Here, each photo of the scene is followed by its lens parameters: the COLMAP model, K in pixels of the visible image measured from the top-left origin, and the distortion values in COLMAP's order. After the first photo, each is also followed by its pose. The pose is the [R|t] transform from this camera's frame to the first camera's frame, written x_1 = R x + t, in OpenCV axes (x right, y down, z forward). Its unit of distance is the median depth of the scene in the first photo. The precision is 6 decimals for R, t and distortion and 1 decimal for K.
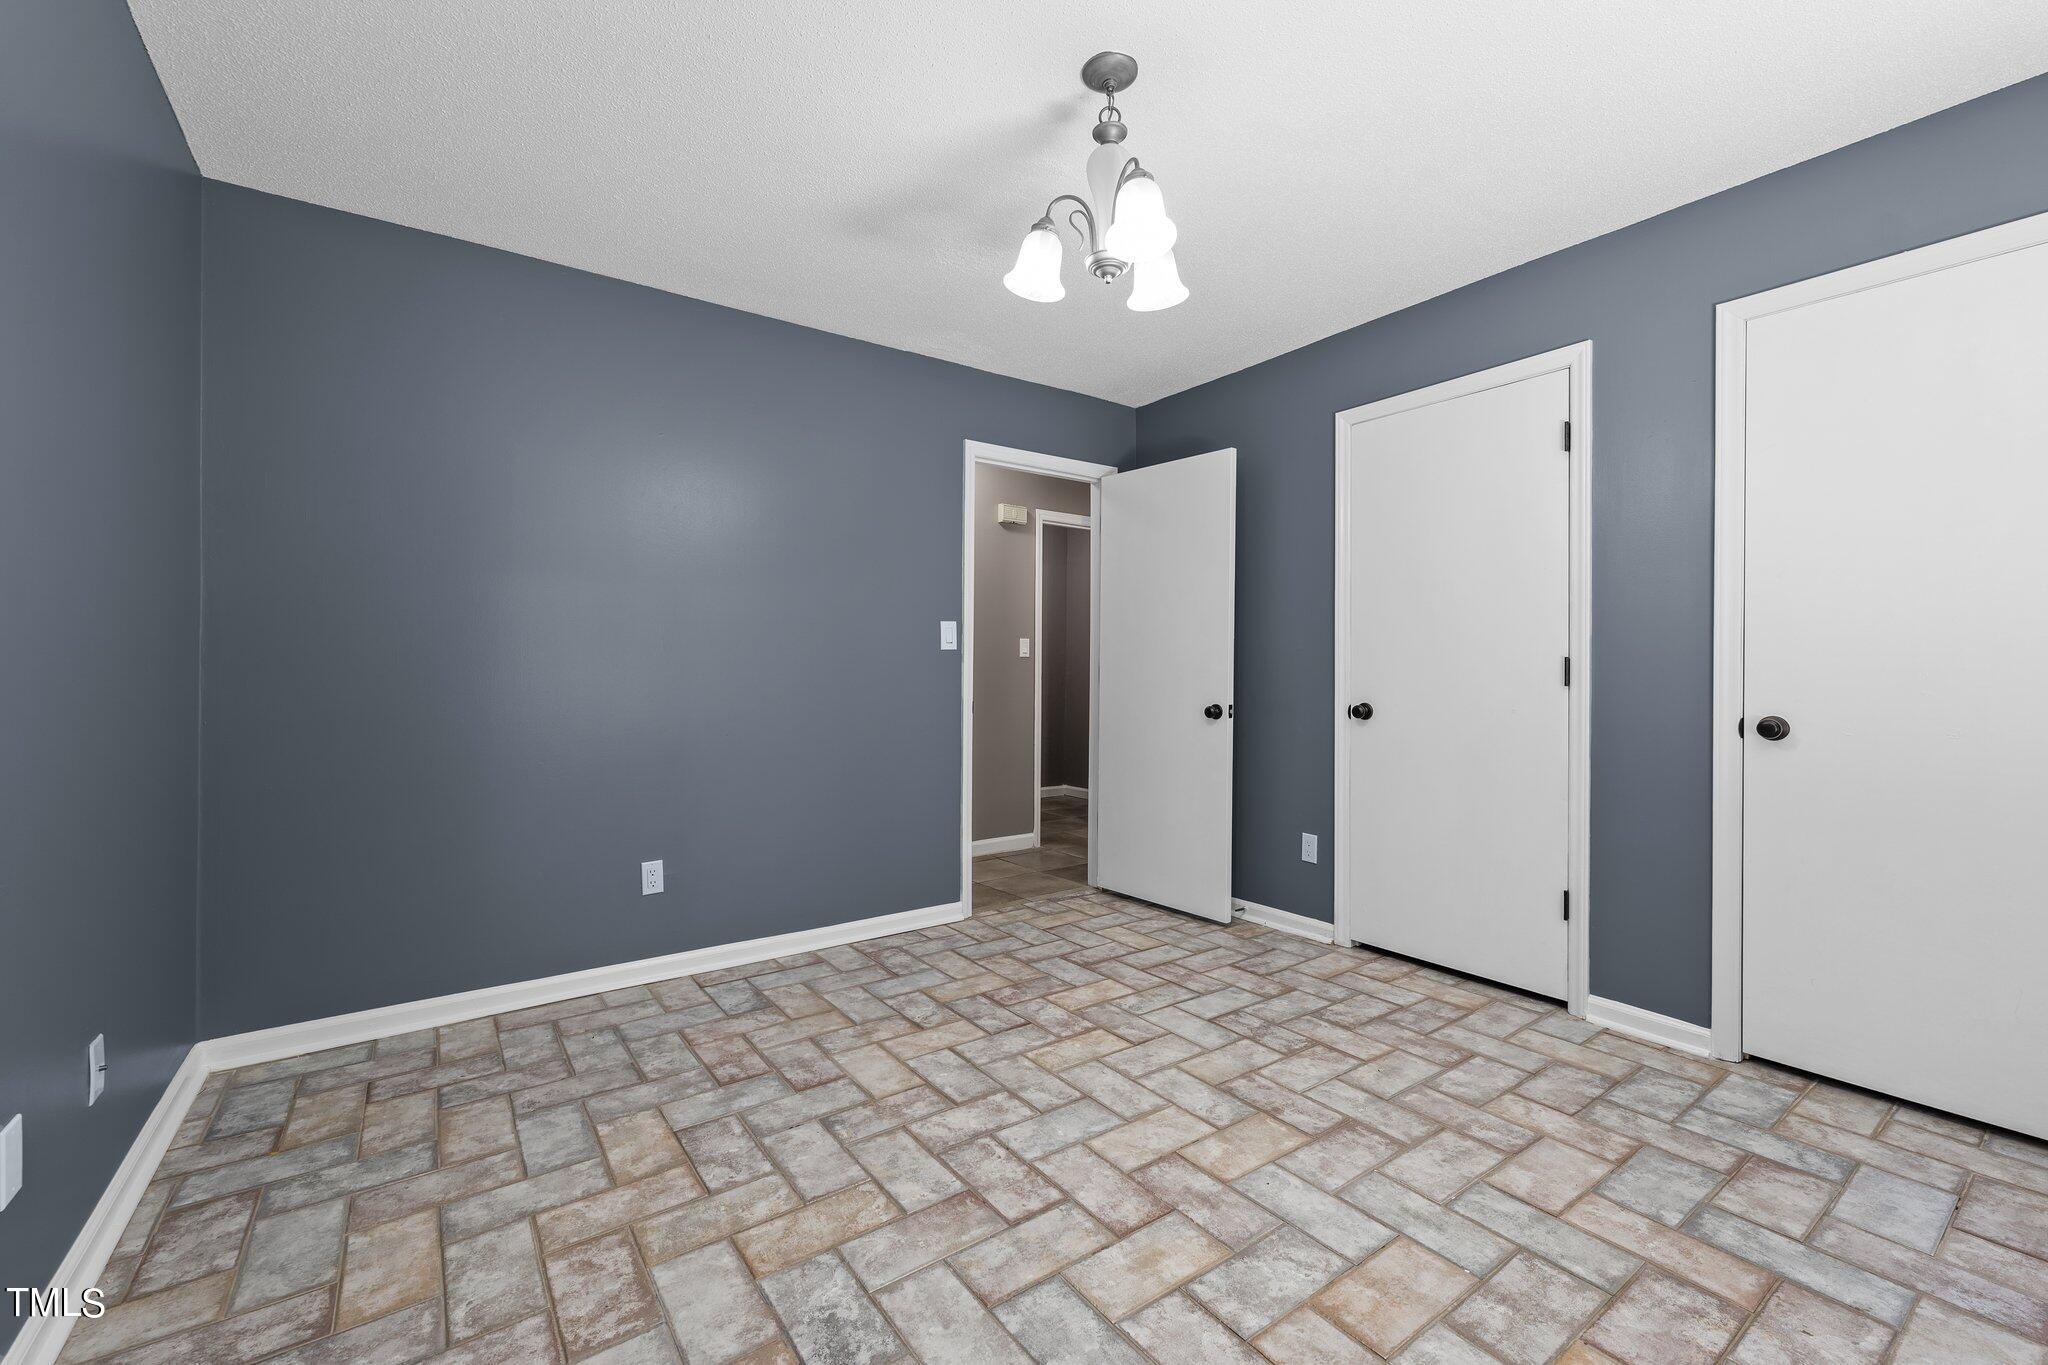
lens RADIAL K [[835.6, 0, 1021.8], [0, 835.6, 679.9], [0, 0, 1]] dist [0.001492, -0.000101]
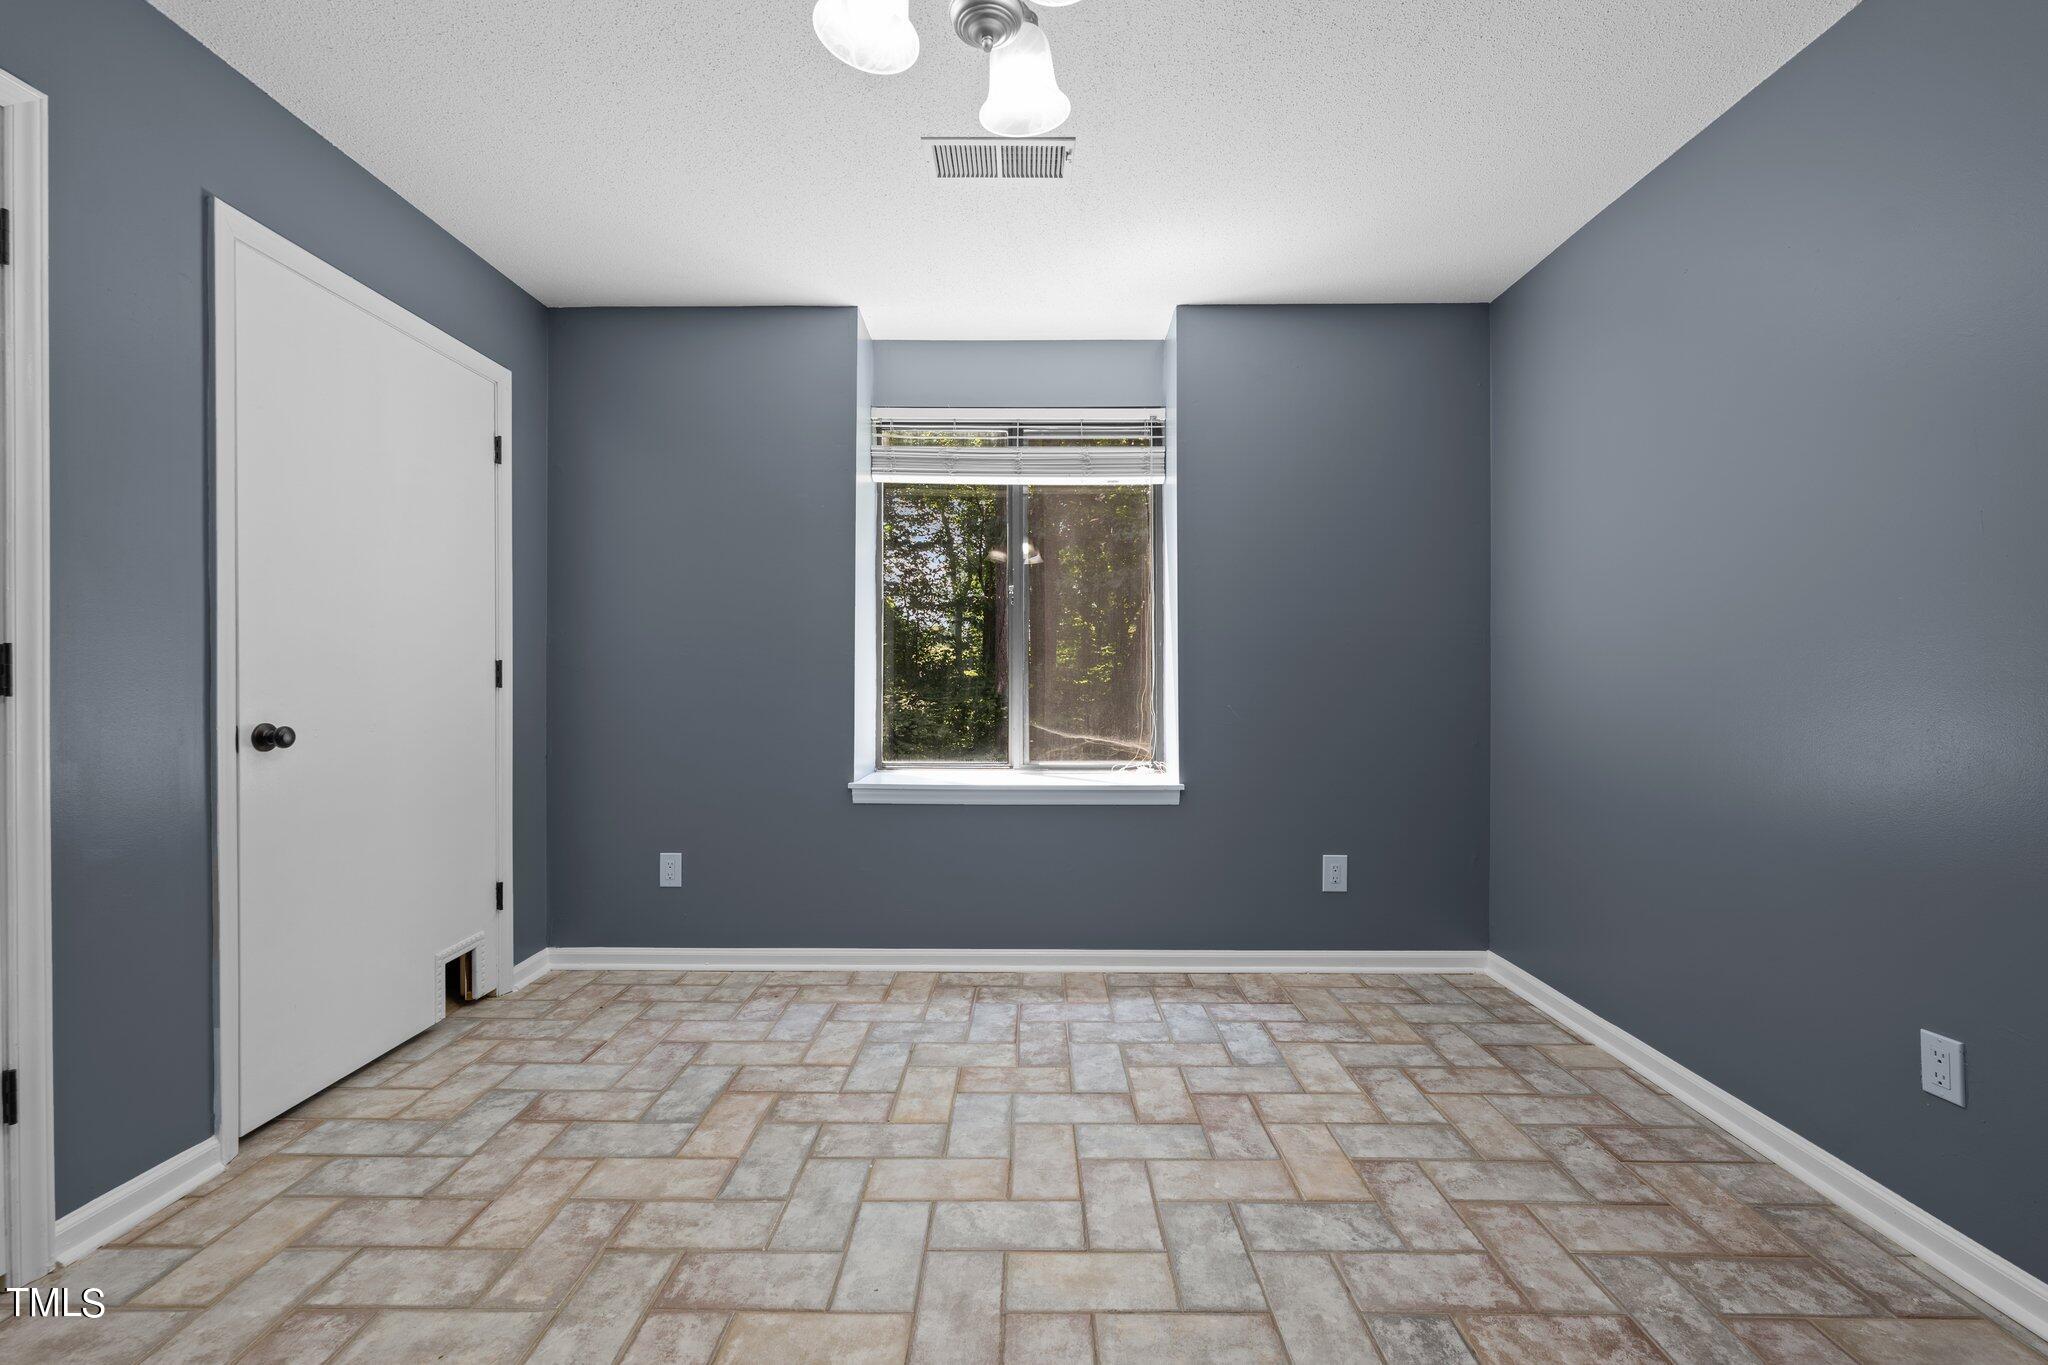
lens RADIAL K [[840.4, 0, 1024.0], [0, 840.4, 682.5], [0, 0, 1]] dist [0.001503, -0.000181]
pose [[-0.807014, -0.006323, 0.590498, -0.286150], [0.003016, 0.999886, 0.014828, -0.010193], [-0.590524, 0.013748, -0.806903, 1.448739]]
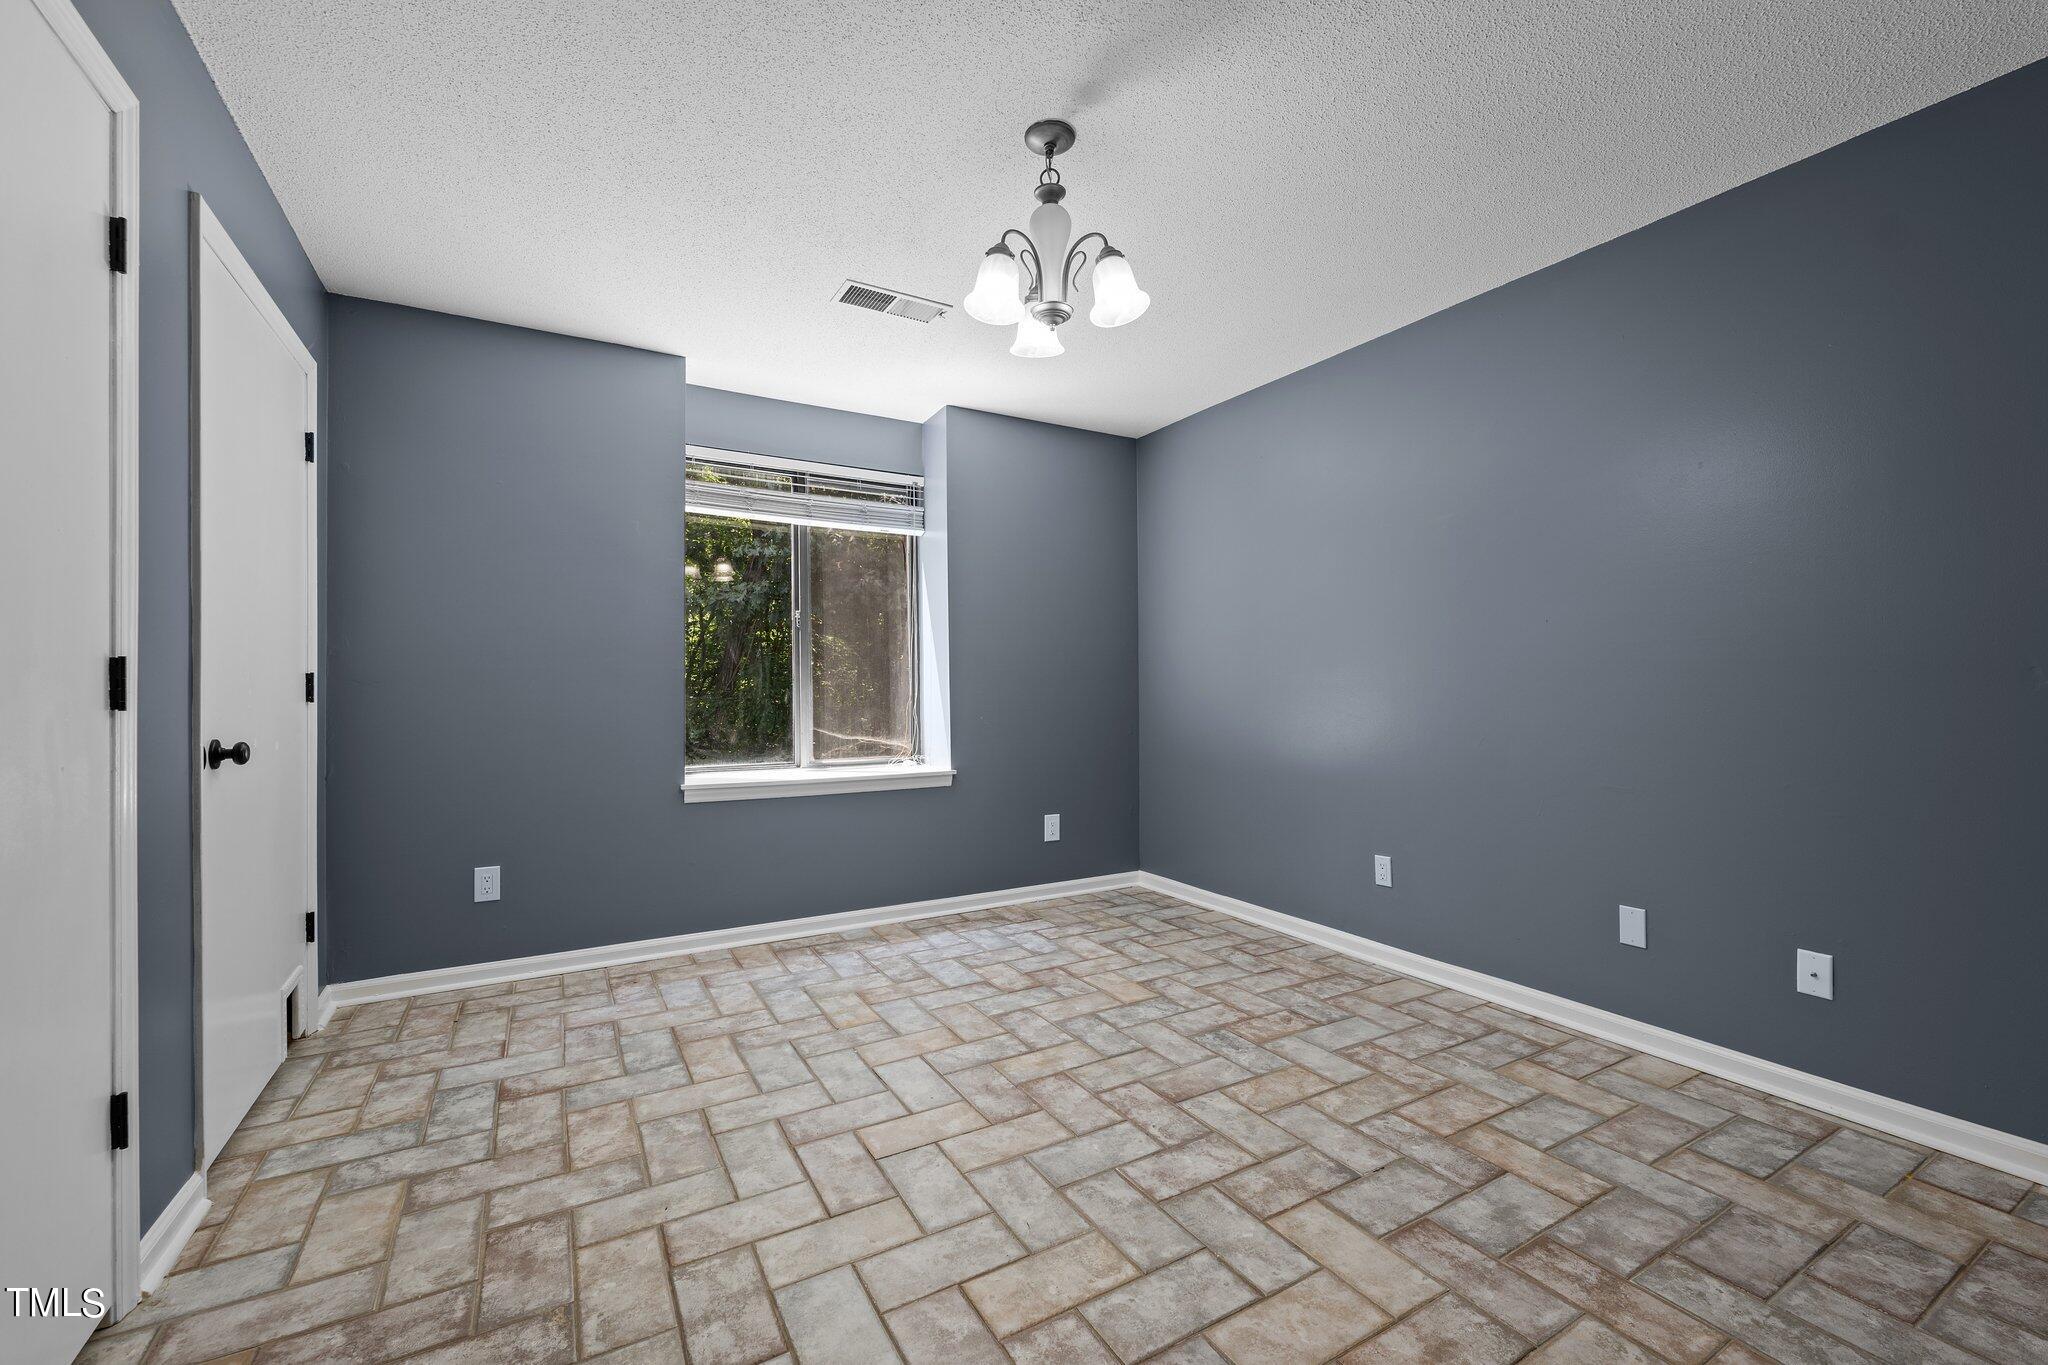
lens RADIAL K [[835.6, 0, 1021.8], [0, 835.6, 679.9], [0, 0, 1]] dist [0.001492, -0.000101]
pose [[-0.994835, 0.003446, 0.101444, 0.031523], [0.003383, 0.999994, -0.000793, -0.013903], [-0.101447, -0.000446, -0.994841, 2.037974]]
